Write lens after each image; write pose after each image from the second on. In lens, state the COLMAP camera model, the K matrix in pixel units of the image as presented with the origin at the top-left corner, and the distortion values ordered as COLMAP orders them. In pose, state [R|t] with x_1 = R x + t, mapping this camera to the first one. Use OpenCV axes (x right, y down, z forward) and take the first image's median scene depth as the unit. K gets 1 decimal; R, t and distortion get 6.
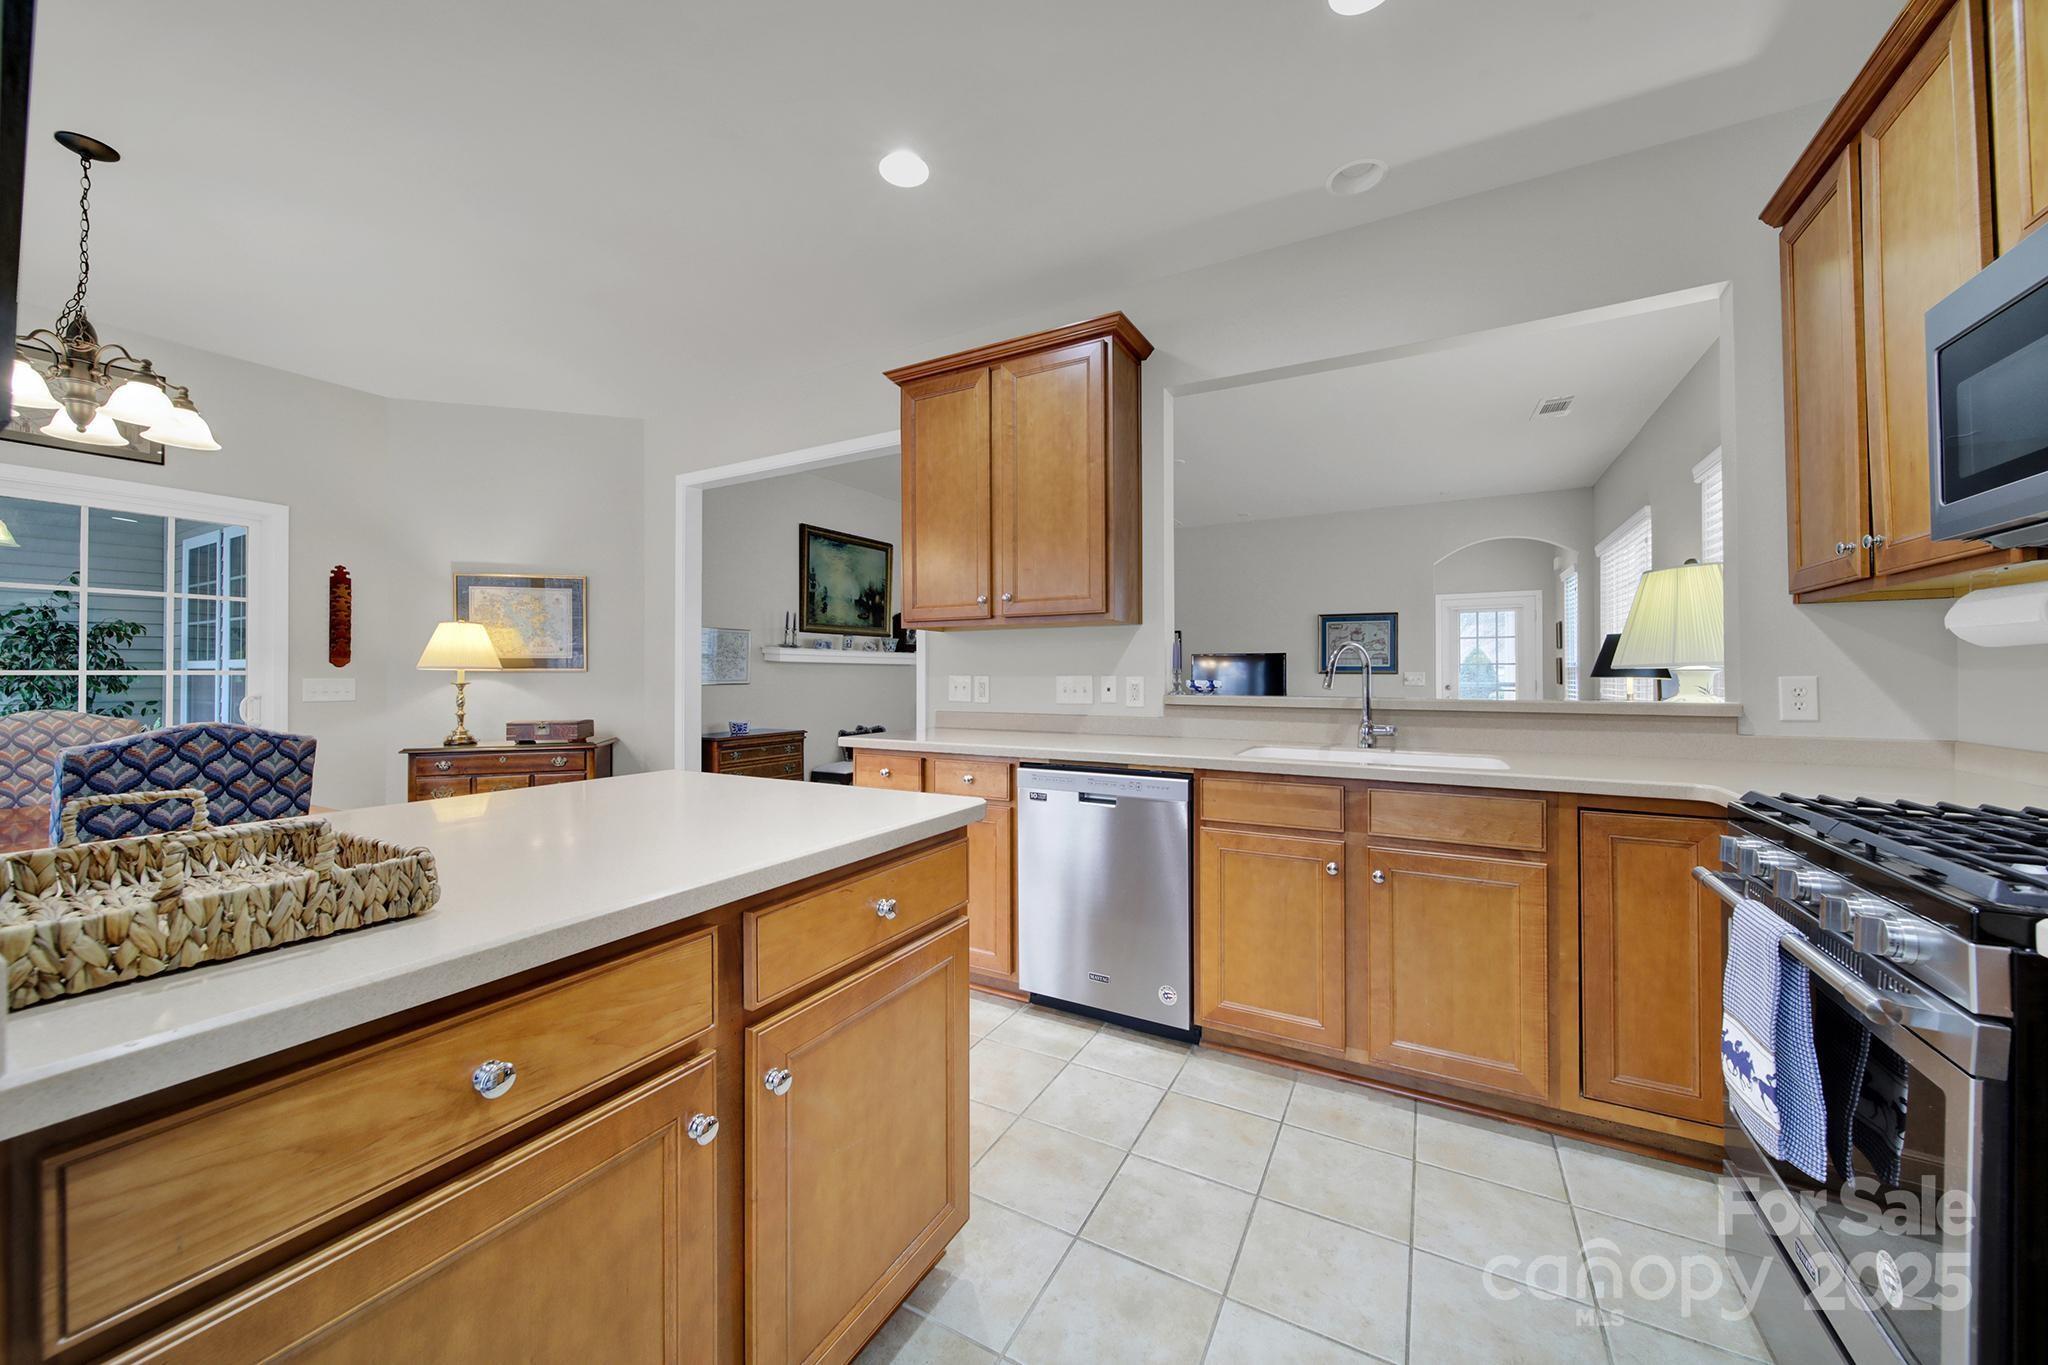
lens RADIAL K [[740.6, 0, 1023.5], [0, 740.6, 666.8], [0, 0, 1]] dist [-0.001228, -0.000605]
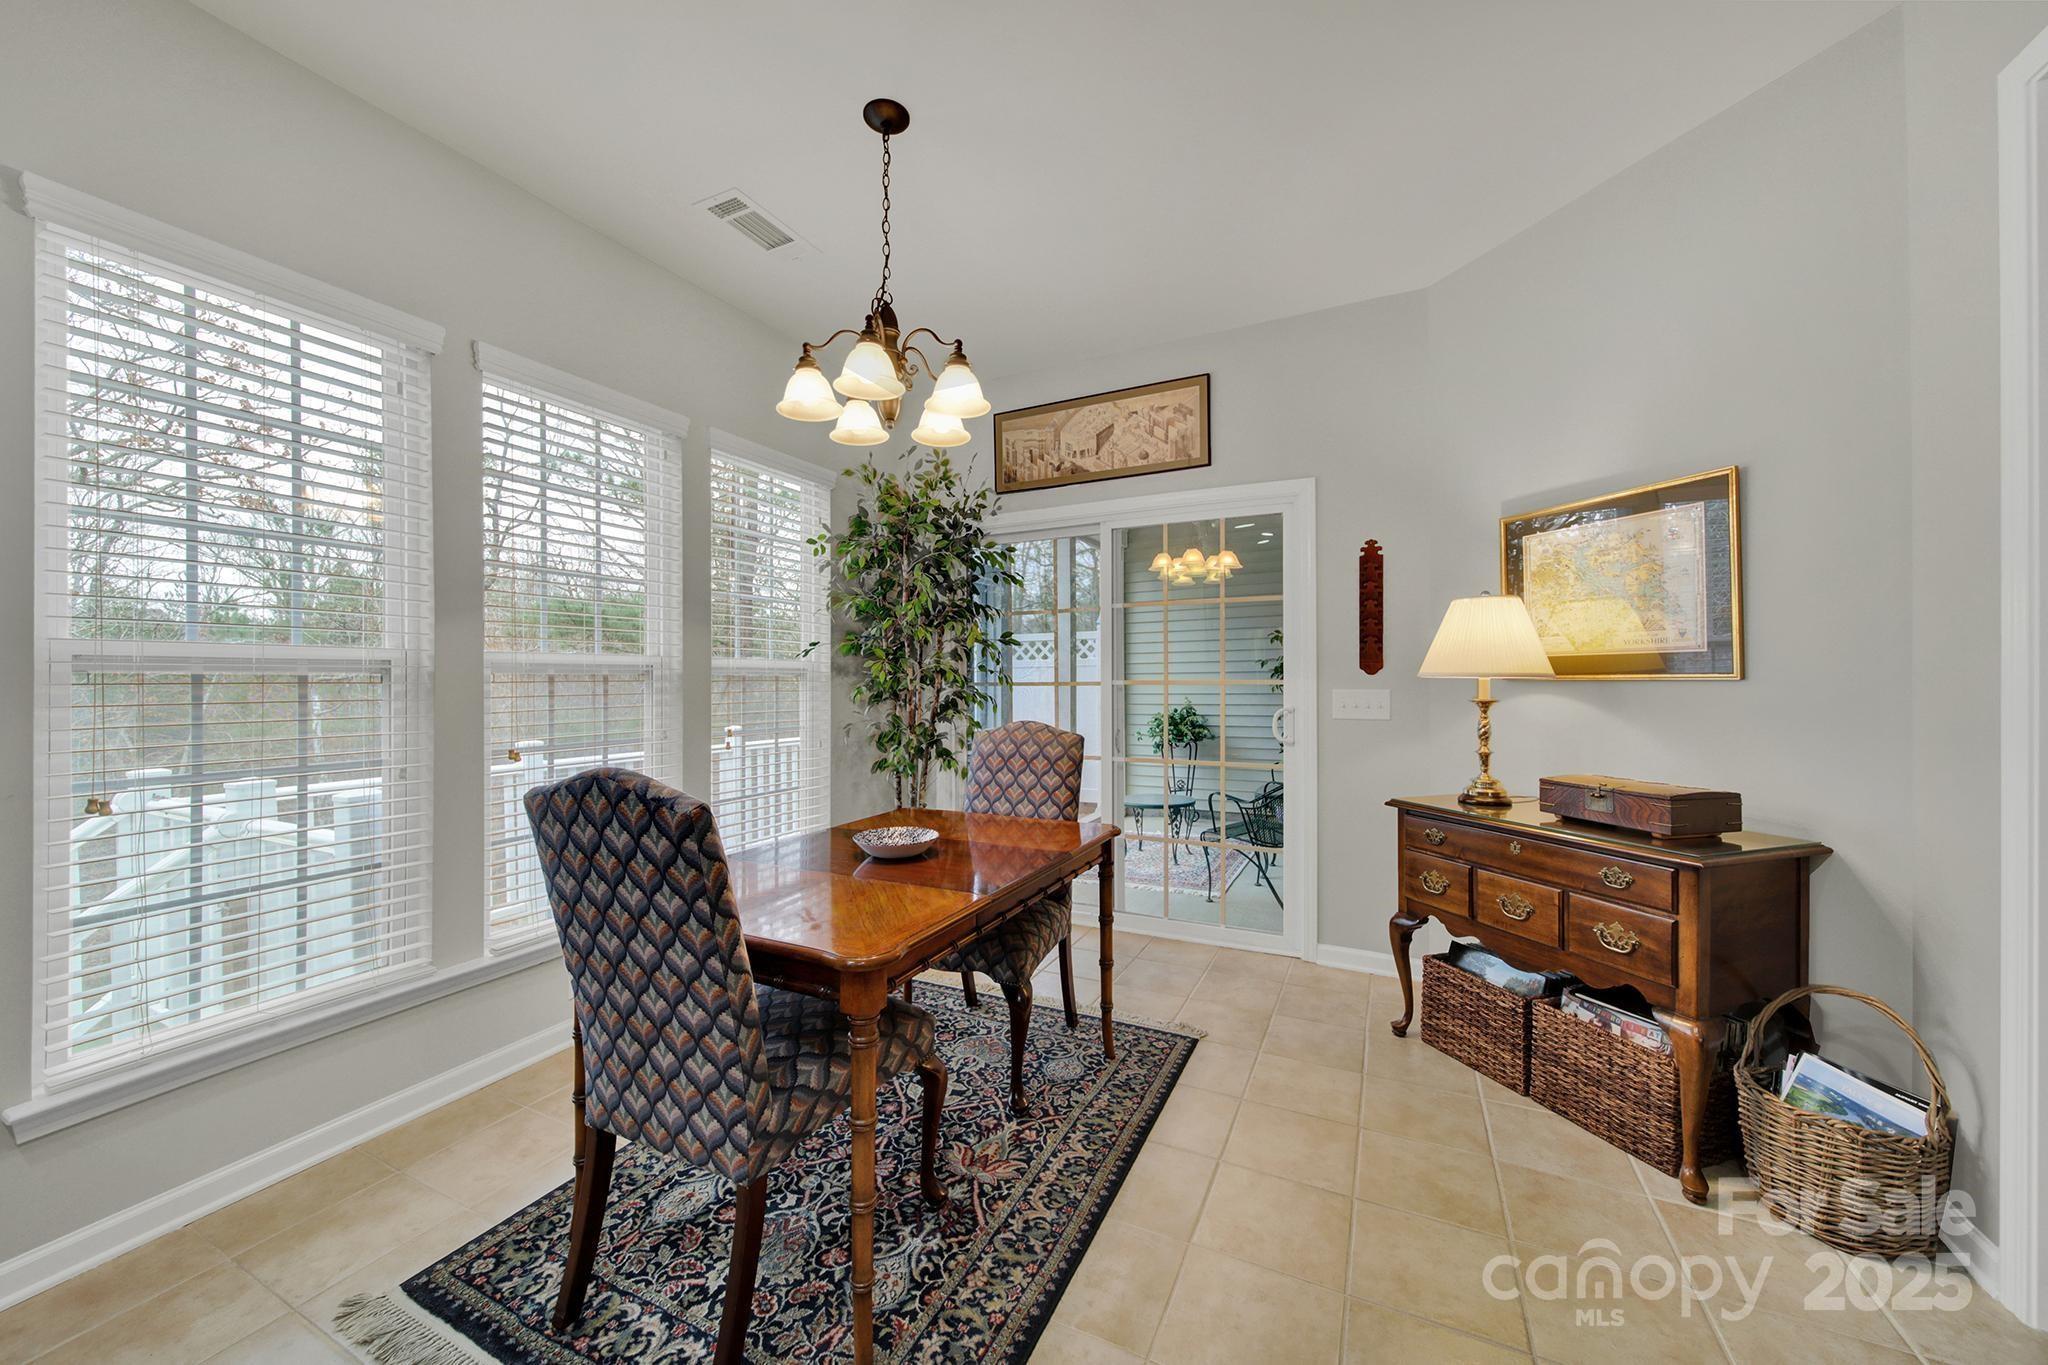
lens RADIAL K [[741.4, 0, 1024.0], [0, 741.4, 682.5], [0, 0, 1]] dist [0.000889, 0.000068]
pose [[0.039429, 0.004916, -0.999210, -0.168706], [0.014297, 0.999883, 0.005483, -0.000705], [0.999120, -0.014501, 0.039354, 0.566408]]
